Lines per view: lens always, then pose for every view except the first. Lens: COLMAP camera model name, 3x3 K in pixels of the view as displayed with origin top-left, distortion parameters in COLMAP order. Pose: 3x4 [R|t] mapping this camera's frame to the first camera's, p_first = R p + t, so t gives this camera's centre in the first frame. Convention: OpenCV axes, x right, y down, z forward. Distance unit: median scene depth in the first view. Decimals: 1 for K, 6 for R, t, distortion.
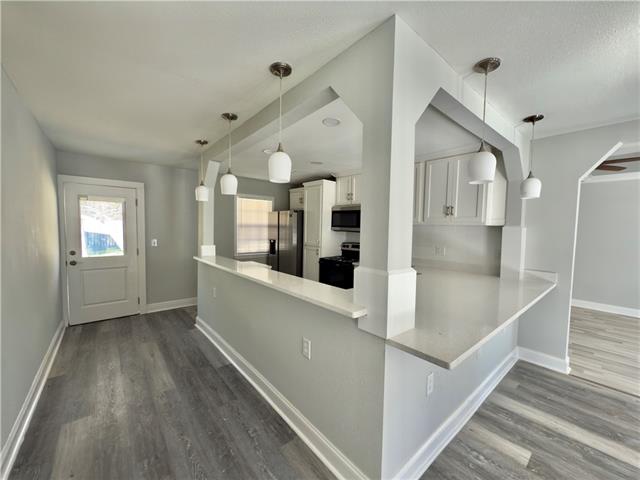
lens RADIAL K [[253.4, 0, 317.6], [0, 253.4, 238.8], [0, 0, 1]] dist [-0.002965, 0.000665]
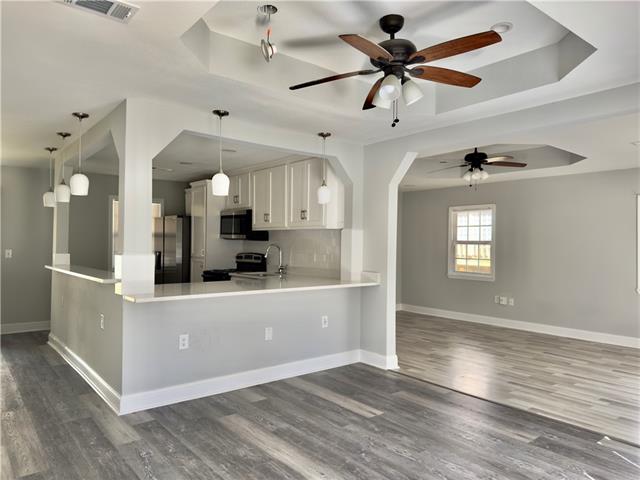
lens RADIAL K [[444.8, 0, 321.2], [0, 444.8, 242.3], [0, 0, 1]] dist [0.014325, -0.009028]
pose [[0.999870, -0.009519, -0.013008, 0.459736], [0.008882, 0.998799, -0.048189, 0.059755], [0.013451, 0.048067, 0.998754, -0.534632]]
